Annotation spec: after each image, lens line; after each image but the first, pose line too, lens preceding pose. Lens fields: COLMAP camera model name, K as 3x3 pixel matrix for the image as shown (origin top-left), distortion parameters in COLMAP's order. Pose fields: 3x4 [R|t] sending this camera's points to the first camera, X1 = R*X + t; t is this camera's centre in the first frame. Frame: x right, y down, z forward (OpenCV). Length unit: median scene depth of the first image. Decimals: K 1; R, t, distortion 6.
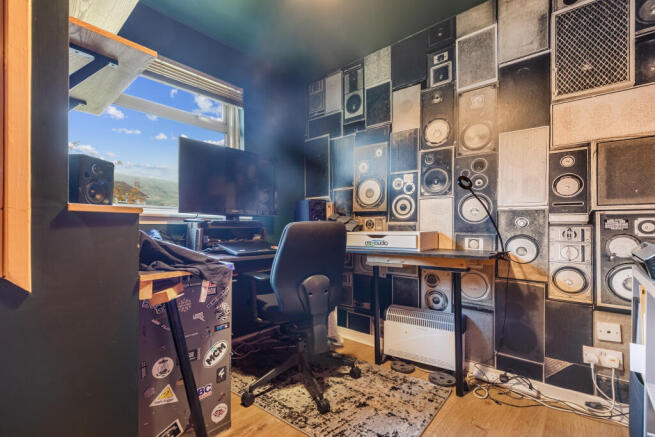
lens RADIAL K [[301.0, 0, 327.8], [0, 301.0, 232.3], [0, 0, 1]] dist [0.001239, -0.000036]
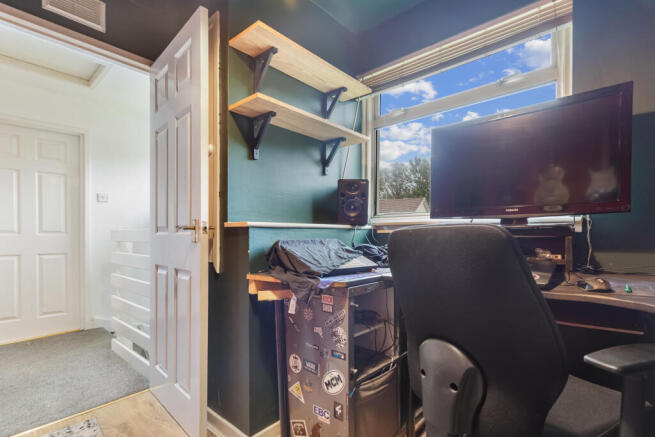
lens RADIAL K [[314.9, 0, 326.6], [0, 314.9, 239.7], [0, 0, 1]] dist [0.000522, -0.000036]
pose [[-0.007846, 0.008738, -0.999931, 0.428869], [-0.015906, 0.999834, 0.008862, -0.013134], [0.999843, 0.015975, -0.007705, 0.785832]]
